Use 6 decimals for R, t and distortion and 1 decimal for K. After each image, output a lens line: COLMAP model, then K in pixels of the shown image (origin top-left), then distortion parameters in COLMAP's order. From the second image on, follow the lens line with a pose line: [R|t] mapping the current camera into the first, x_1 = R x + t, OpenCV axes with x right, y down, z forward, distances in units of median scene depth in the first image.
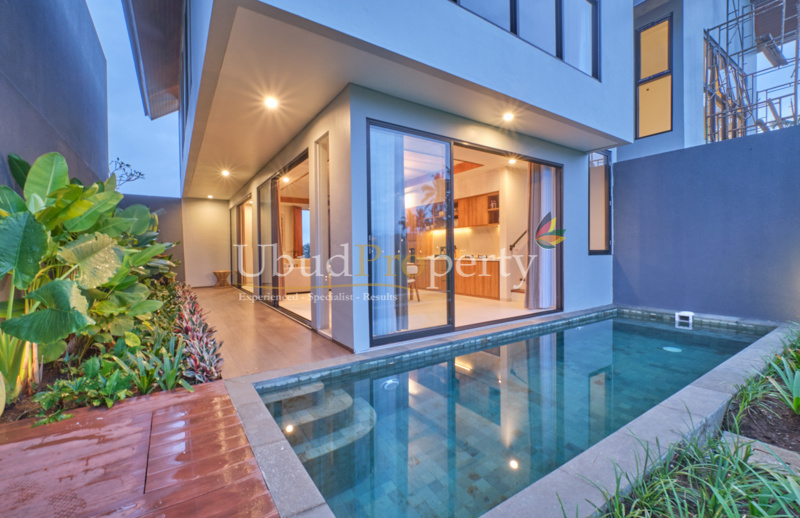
lens RADIAL K [[337.4, 0, 397.9], [0, 337.4, 257.1], [0, 0, 1]] dist [-0.001434, -0.000083]
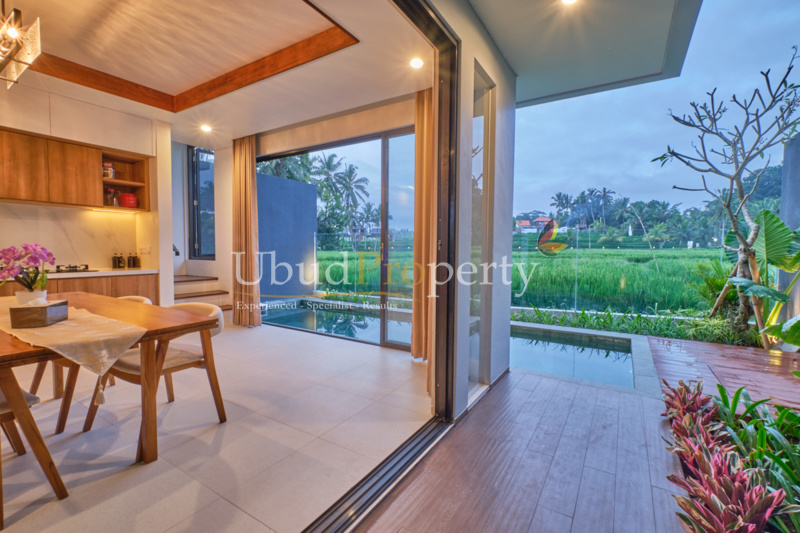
lens RADIAL K [[353.6, 0, 400.0], [0, 353.6, 266.5], [0, 0, 1]] dist [-0.001046, -0.000239]
pose [[-0.408852, -0.038463, 0.911790, -0.411178], [0.009664, 0.998873, 0.046470, -0.024408], [-0.912549, 0.027811, -0.408020, 0.777083]]
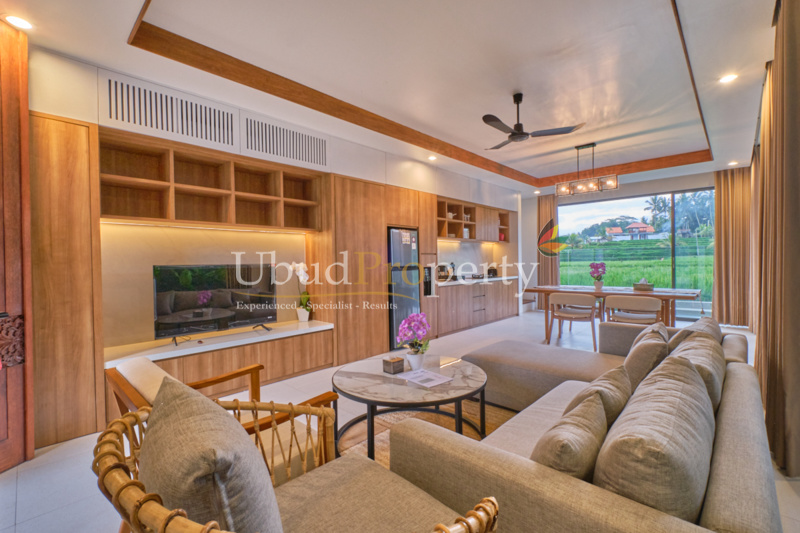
lens RADIAL K [[353.6, 0, 400.0], [0, 353.6, 266.5], [0, 0, 1]] dist [-0.001046, -0.000239]
pose [[-0.225862, 0.001548, 0.974158, -0.598057], [0.032584, 0.999451, 0.005967, -0.040180], [-0.973614, 0.033090, -0.225789, 1.412029]]
